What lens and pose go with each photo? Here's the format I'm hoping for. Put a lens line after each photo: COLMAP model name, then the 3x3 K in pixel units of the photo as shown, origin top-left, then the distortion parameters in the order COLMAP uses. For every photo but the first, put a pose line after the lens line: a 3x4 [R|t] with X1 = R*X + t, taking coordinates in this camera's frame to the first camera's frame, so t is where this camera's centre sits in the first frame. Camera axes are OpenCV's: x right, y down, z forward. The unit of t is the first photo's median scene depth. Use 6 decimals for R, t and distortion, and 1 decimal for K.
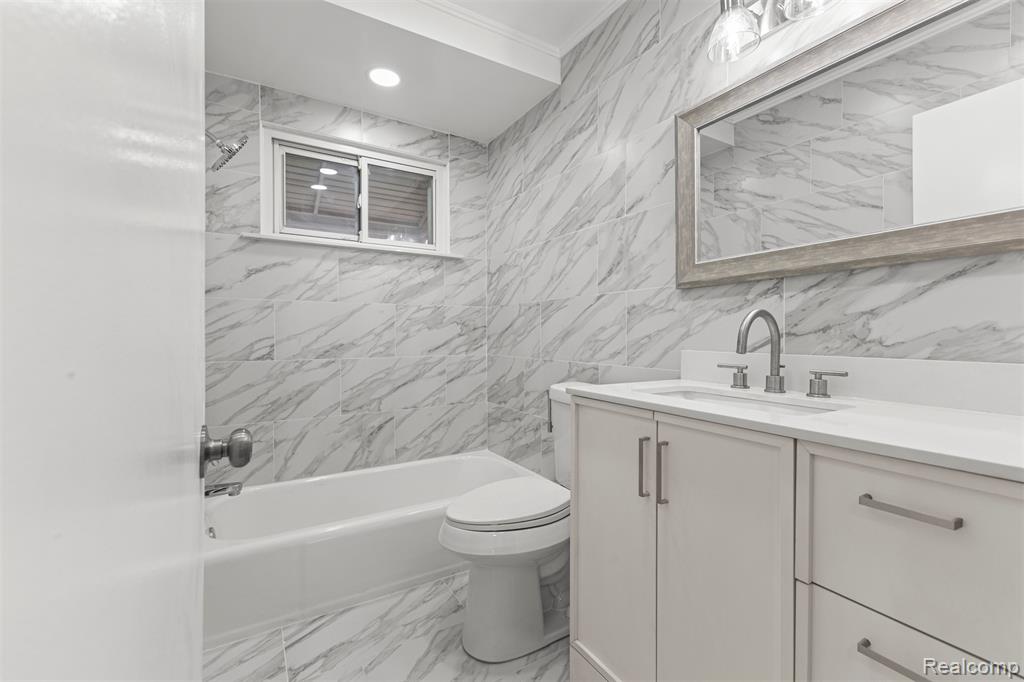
lens RADIAL K [[450.0, 0, 509.7], [0, 450.0, 338.2], [0, 0, 1]] dist [0.003008, -0.000188]
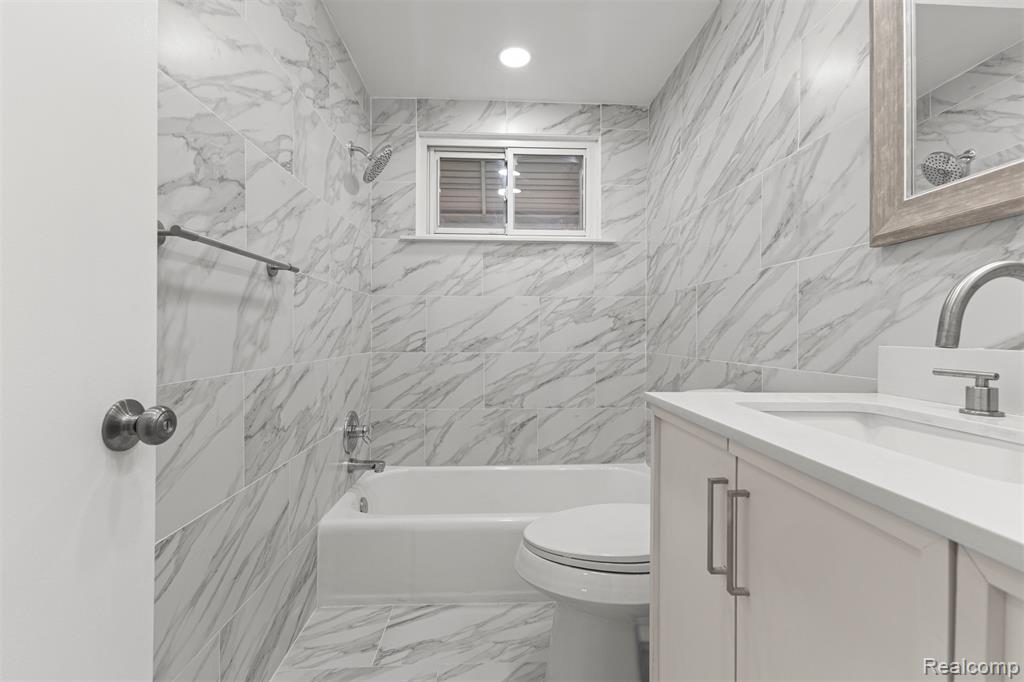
lens RADIAL K [[450.0, 0, 512.2], [0, 450.0, 338.8], [0, 0, 1]] dist [0.003008, -0.000188]
pose [[0.874102, 0.006845, -0.485695, 0.183672], [-0.007596, 0.999971, 0.000421, 0.015509], [0.485684, 0.003321, 0.874128, 0.167023]]
